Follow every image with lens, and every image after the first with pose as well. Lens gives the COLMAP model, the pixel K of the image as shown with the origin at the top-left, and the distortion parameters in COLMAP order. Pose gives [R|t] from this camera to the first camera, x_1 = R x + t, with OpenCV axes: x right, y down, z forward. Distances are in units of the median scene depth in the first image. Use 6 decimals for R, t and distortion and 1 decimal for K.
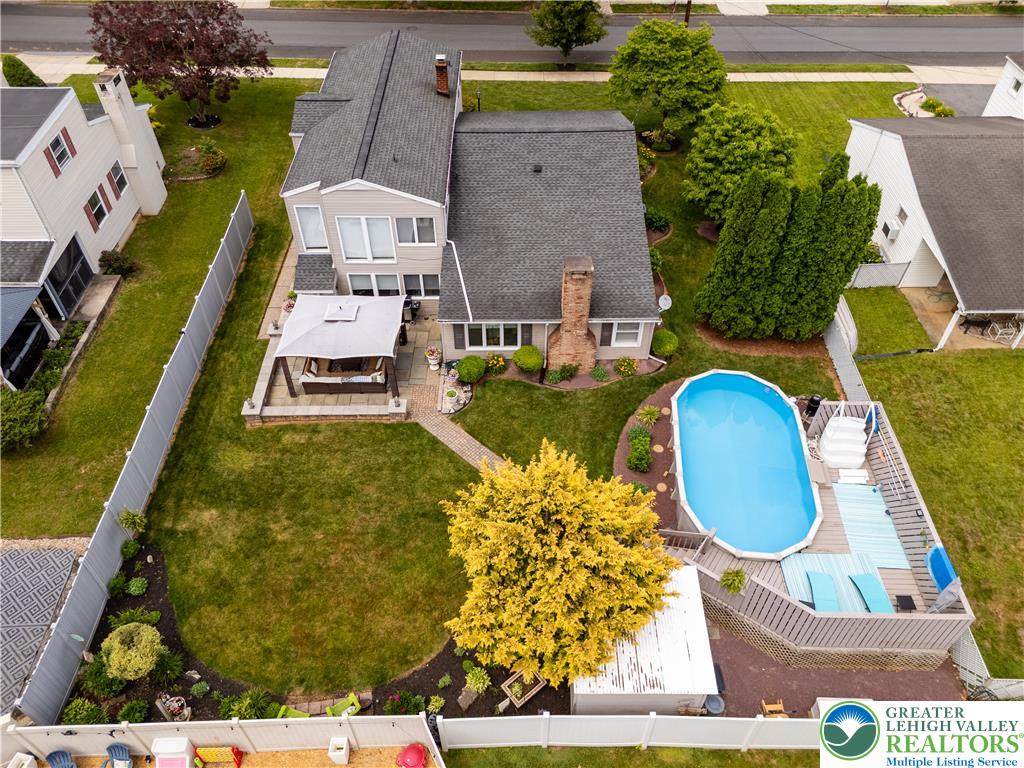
lens RADIAL K [[756.8, 0, 511.3], [0, 756.8, 385.6], [0, 0, 1]] dist [0.062807, -0.052233]
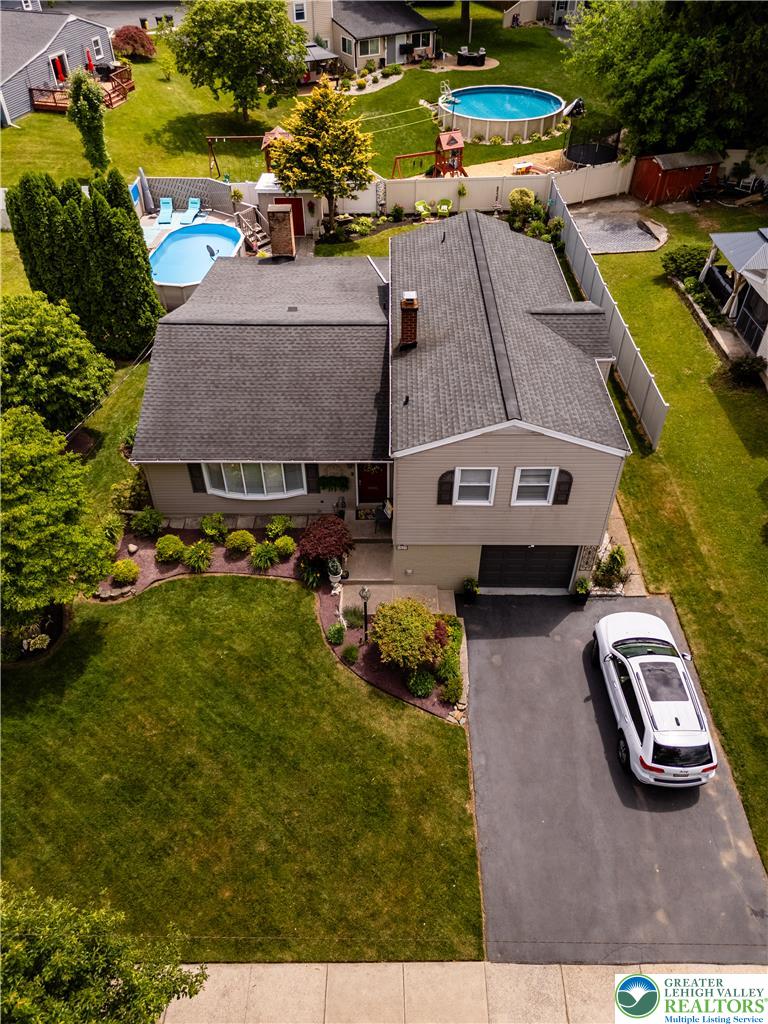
lens RADIAL K [[756.8, 0, 382.9], [0, 756.8, 511.6], [0, 0, 1]] dist [0.062807, -0.052233]
pose [[-0.999946, -0.003013, 0.009941, -0.096237], [0.009779, 0.049858, 0.998708, -1.407919], [-0.003505, 0.998752, -0.049826, 1.572297]]
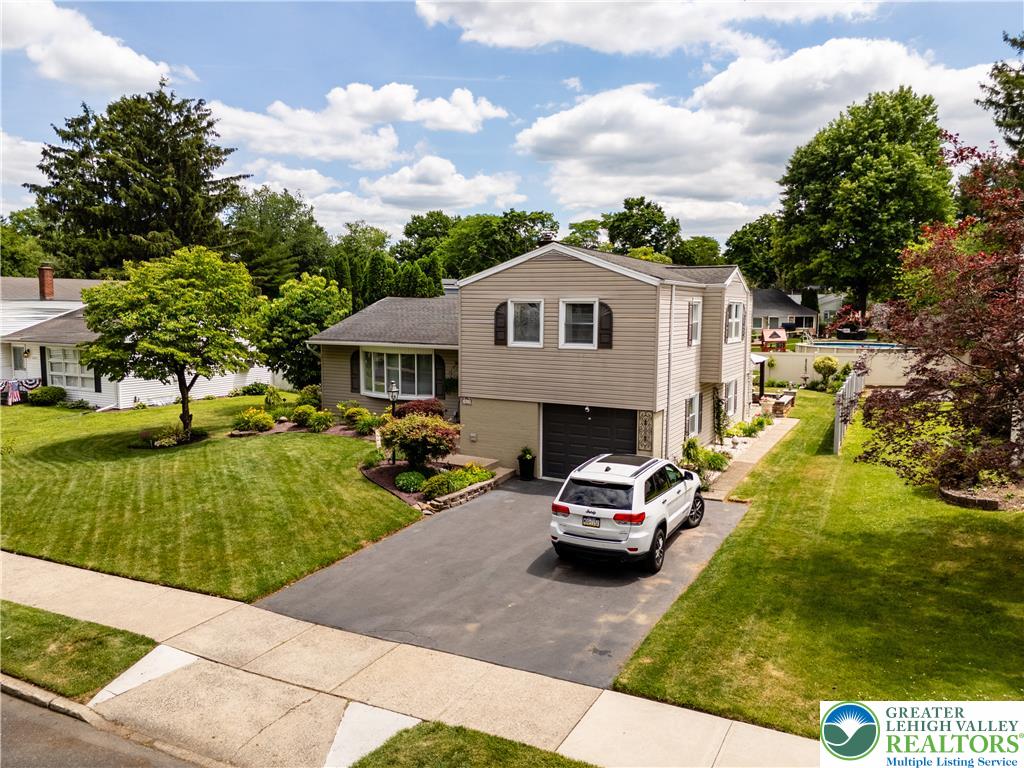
lens RADIAL K [[756.8, 0, 515.1], [0, 756.8, 378.4], [0, 0, 1]] dist [0.062807, -0.052233]
pose [[-0.888256, -0.047993, 0.456836, -0.557402], [0.322308, 0.643493, 0.694287, -1.151464], [-0.327292, 0.763946, -0.556118, 2.017291]]
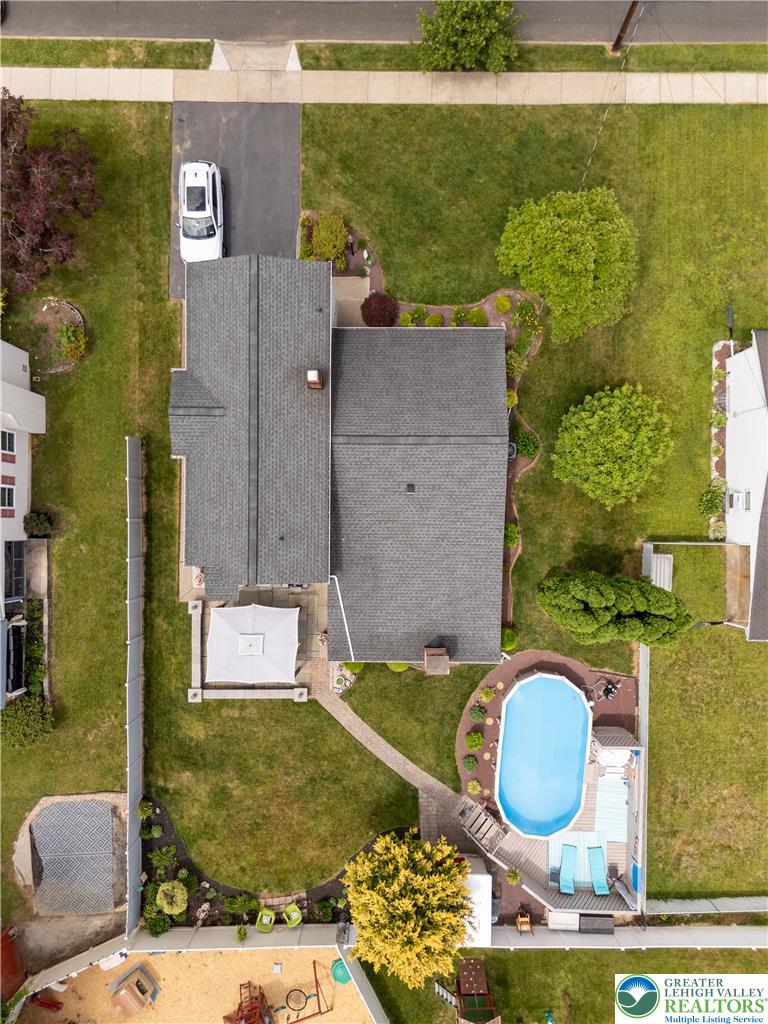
lens RADIAL K [[756.8, 0, 380.8], [0, 756.8, 517.6], [0, 0, 1]] dist [0.062807, -0.052233]
pose [[0.999906, 0.008574, -0.010665, 0.004962], [0.001190, 0.721958, 0.691935, -1.216956], [0.013632, -0.691883, 0.721881, 0.254051]]
